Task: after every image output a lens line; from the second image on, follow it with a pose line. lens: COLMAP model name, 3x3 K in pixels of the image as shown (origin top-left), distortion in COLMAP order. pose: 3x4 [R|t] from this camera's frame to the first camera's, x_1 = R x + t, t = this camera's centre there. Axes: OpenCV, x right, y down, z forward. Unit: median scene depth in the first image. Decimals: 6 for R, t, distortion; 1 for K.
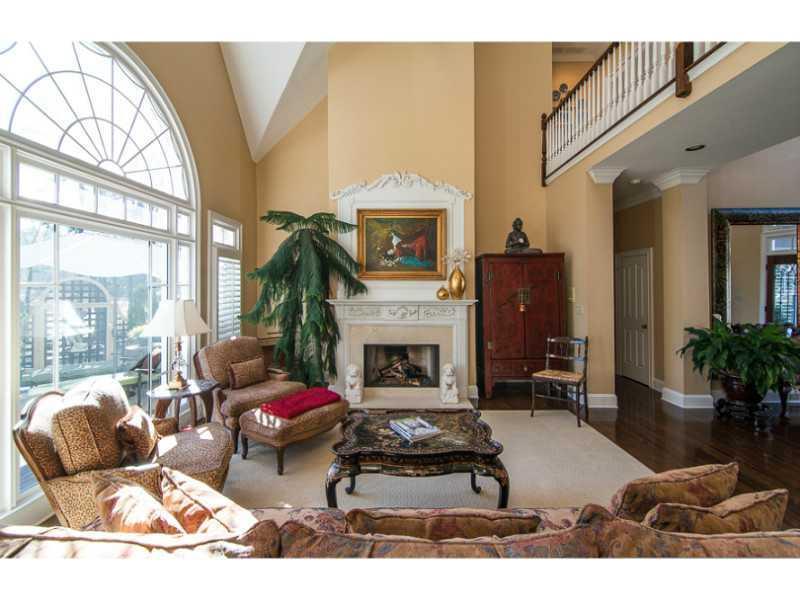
lens RADIAL K [[361.0, 0, 398.7], [0, 361.0, 290.3], [0, 0, 1]] dist [0.000910, 0.000184]
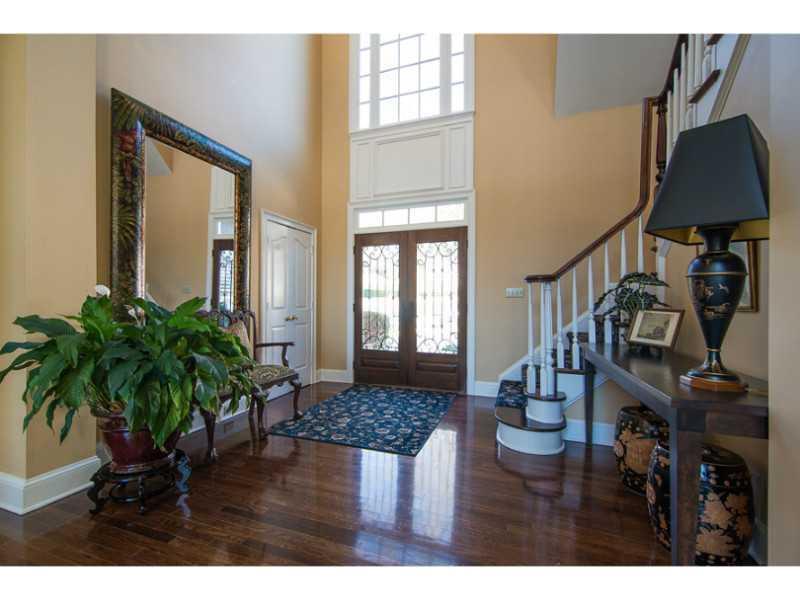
lens RADIAL K [[361.0, 0, 398.7], [0, 361.0, 290.3], [0, 0, 1]] dist [0.000910, 0.000184]
pose [[0.328496, 0.033246, 0.943920, 0.567216], [-0.001305, 0.999395, -0.034746, 0.088772], [-0.944505, 0.010182, 0.328341, 0.481302]]
